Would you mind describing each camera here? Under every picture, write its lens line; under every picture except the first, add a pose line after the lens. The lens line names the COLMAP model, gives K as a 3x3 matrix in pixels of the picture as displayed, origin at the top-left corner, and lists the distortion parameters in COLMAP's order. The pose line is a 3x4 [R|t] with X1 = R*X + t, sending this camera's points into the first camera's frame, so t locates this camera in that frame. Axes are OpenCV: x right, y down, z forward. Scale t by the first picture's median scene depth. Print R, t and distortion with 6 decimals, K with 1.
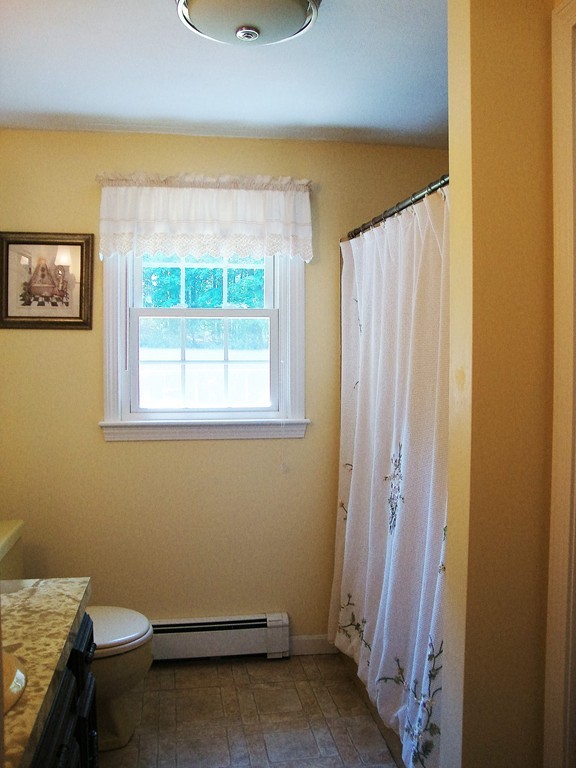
lens RADIAL K [[695.0, 0, 289.0], [0, 695.0, 370.4], [0, 0, 1]] dist [-0.207136, 0.220385]
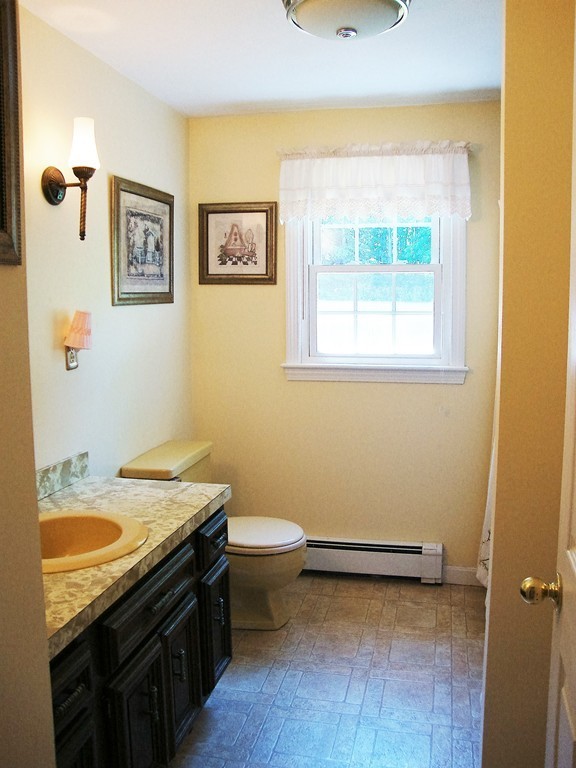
lens RADIAL K [[695.0, 0, 289.0], [0, 695.0, 370.4], [0, 0, 1]] dist [-0.207136, 0.220385]
pose [[0.924515, 0.035296, -0.379509, 0.186011], [-0.005548, 0.996844, 0.079194, -0.007352], [0.381106, -0.071111, 0.921792, -0.090084]]
